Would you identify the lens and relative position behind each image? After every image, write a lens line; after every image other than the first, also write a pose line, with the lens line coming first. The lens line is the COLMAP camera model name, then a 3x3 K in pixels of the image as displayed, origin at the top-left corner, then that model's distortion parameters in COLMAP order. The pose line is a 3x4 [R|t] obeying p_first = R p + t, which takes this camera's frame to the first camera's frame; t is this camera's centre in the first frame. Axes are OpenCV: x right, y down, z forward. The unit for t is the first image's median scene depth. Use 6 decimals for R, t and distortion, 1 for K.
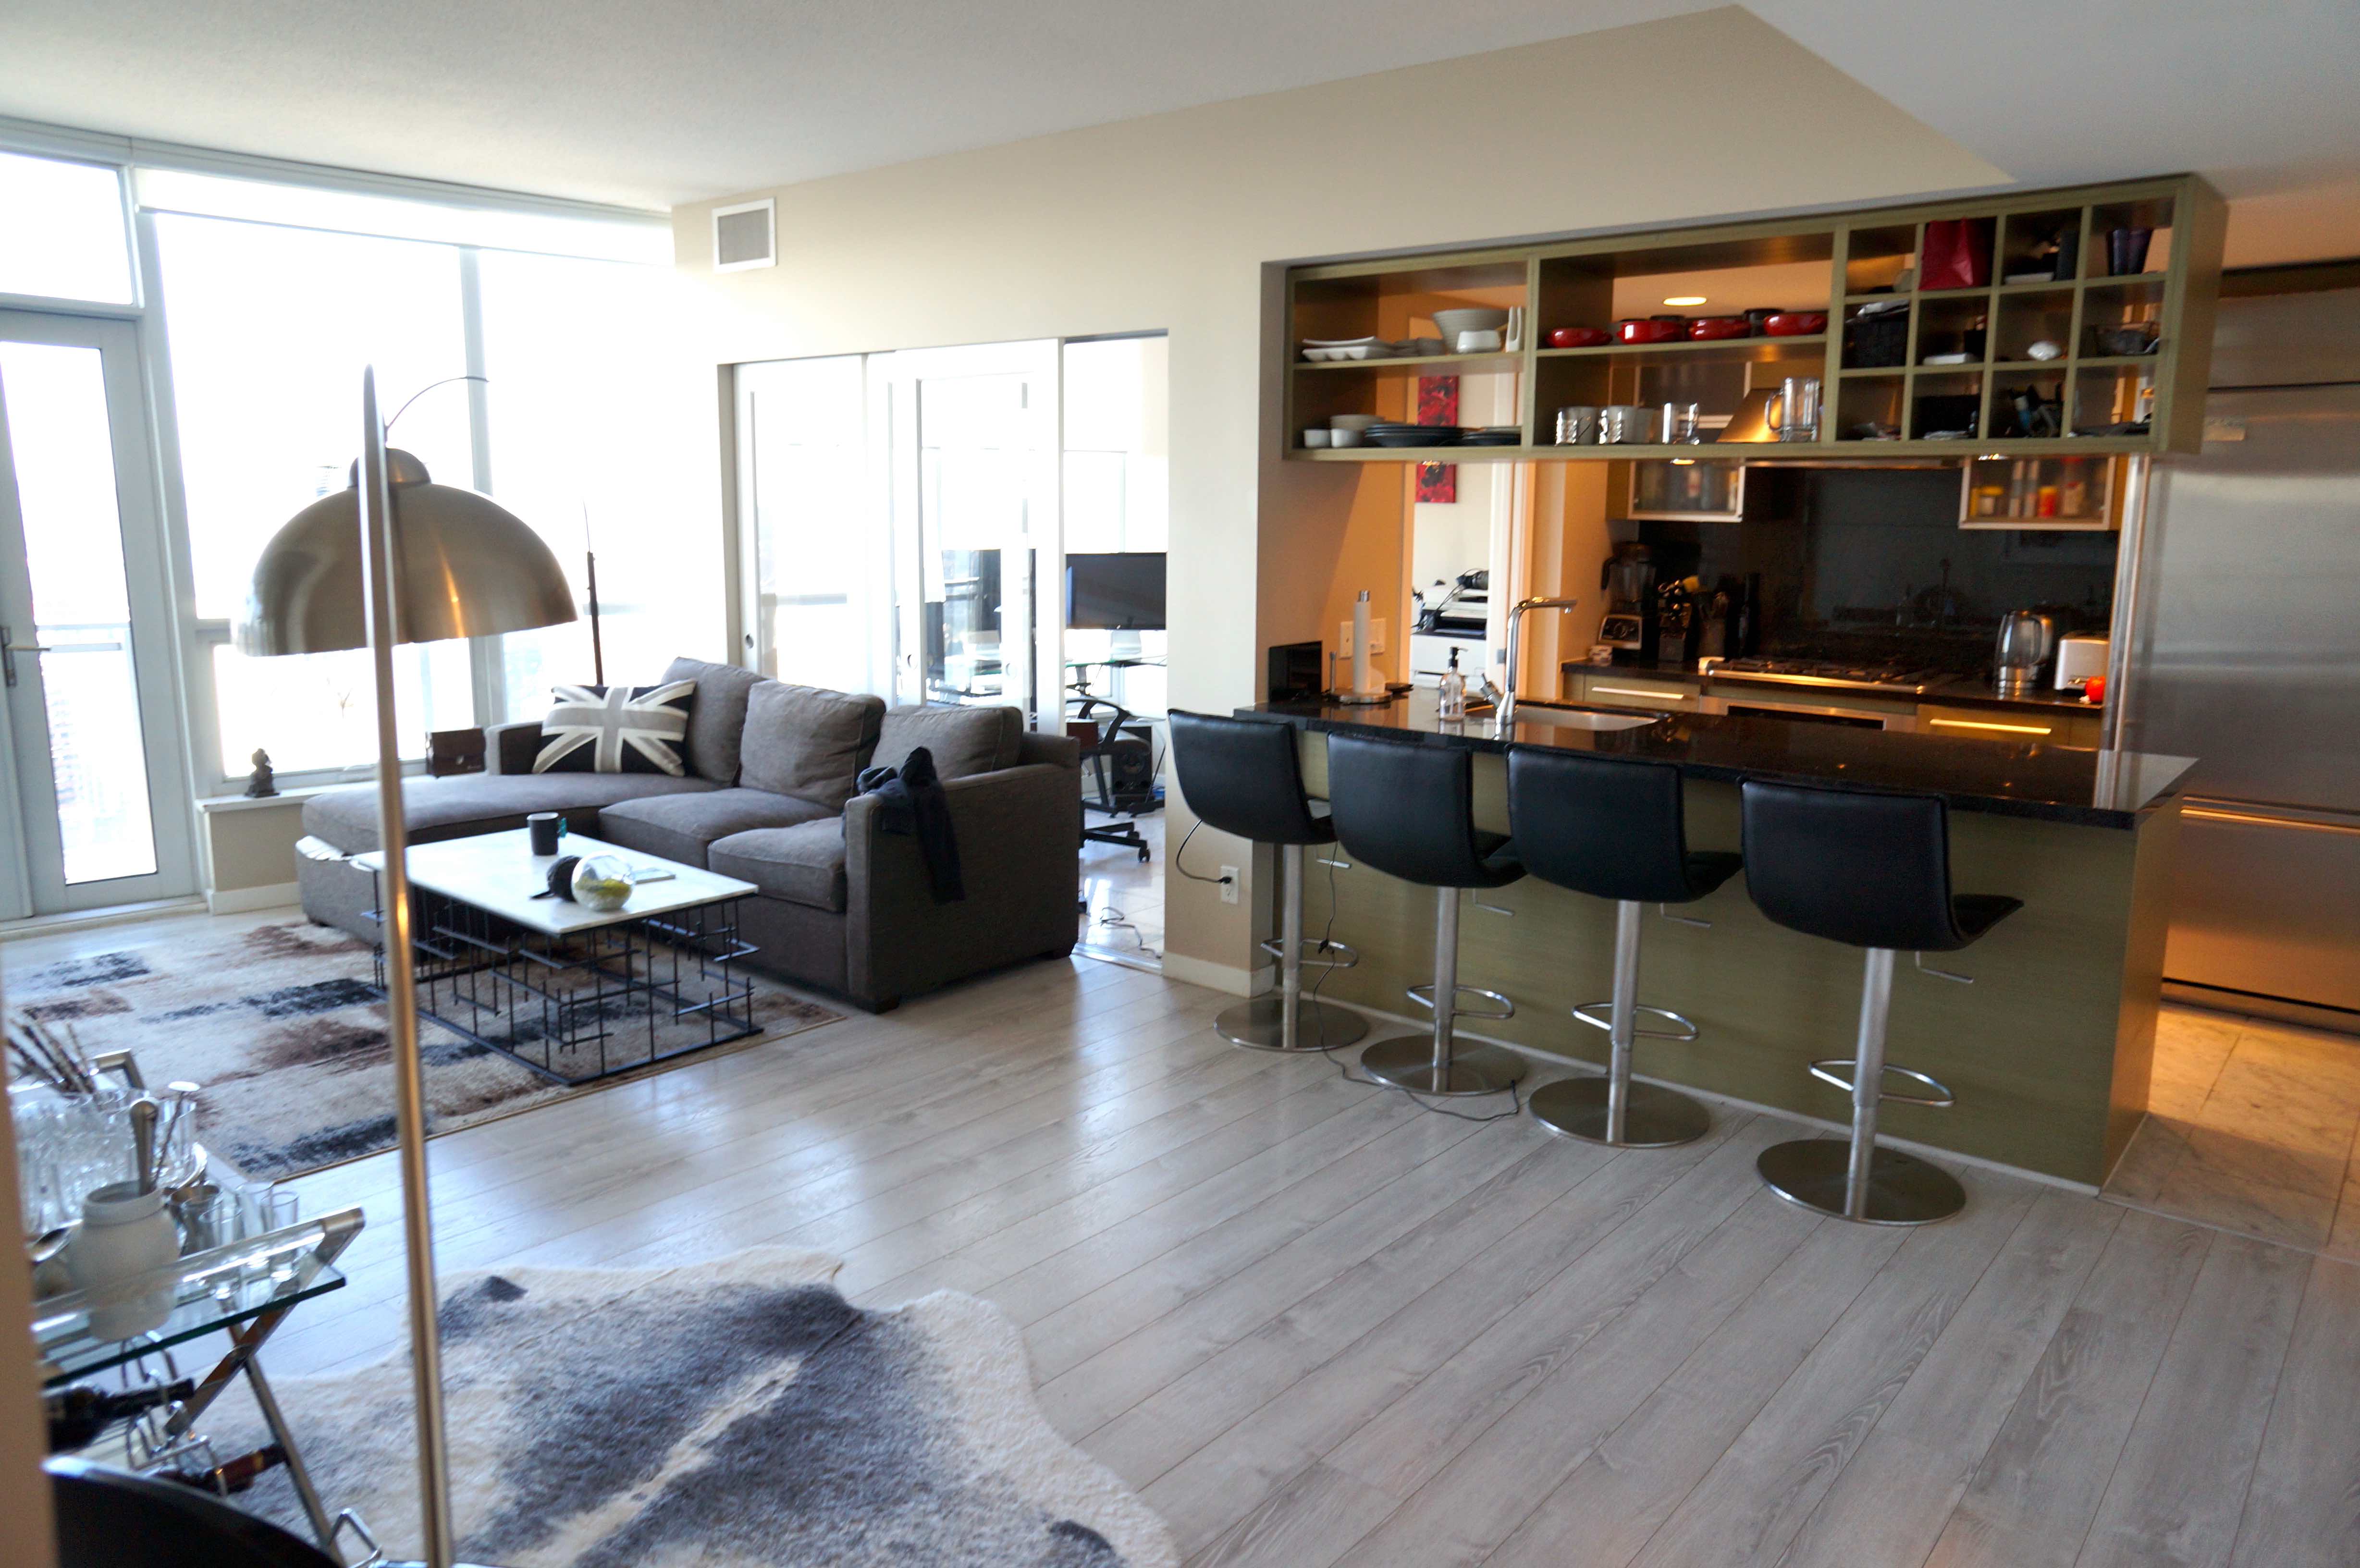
lens RADIAL K [[1627.2, 0, 1235.4], [0, 1627.2, 800.8], [0, 0, 1]] dist [-0.052176, 0.075879]
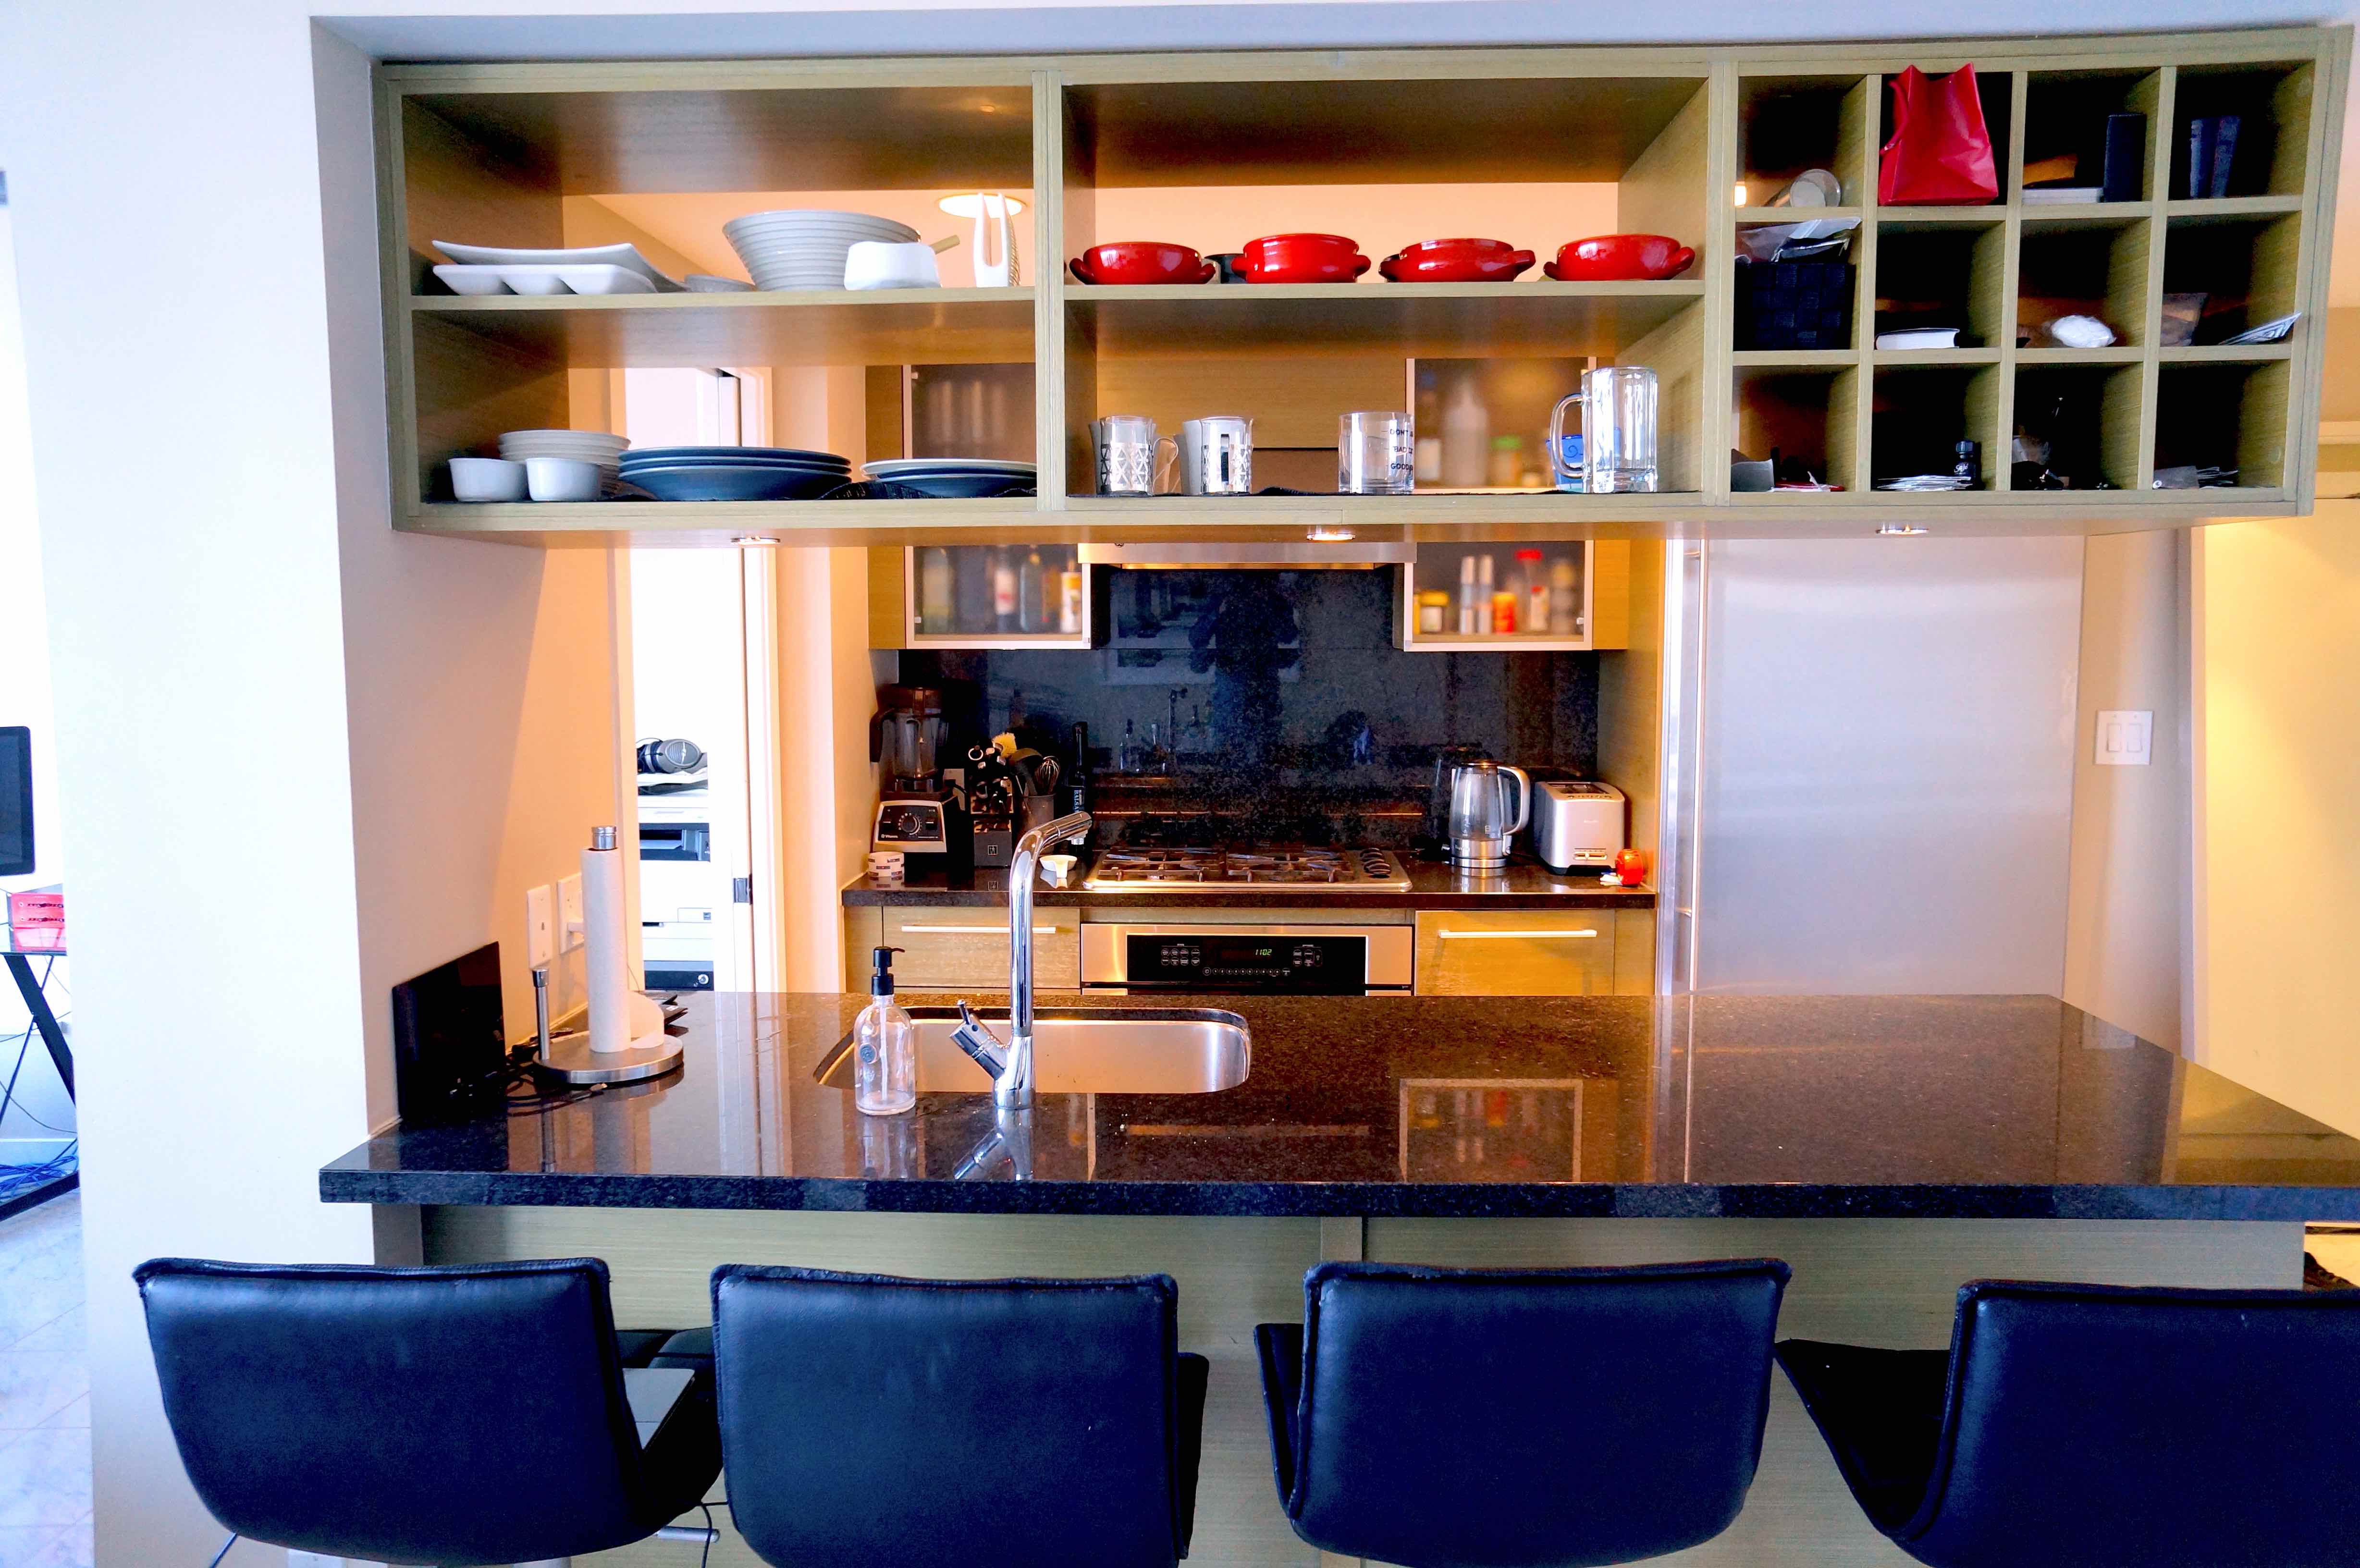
lens RADIAL K [[1627.2, 0, 1214.0], [0, 1627.2, 782.4], [0, 0, 1]] dist [-0.052176, 0.075879]
pose [[0.804483, -0.069468, 0.589899, -0.042617], [0.119348, 0.991788, -0.045967, -0.090945], [-0.581862, 0.107383, 0.806167, 0.491643]]
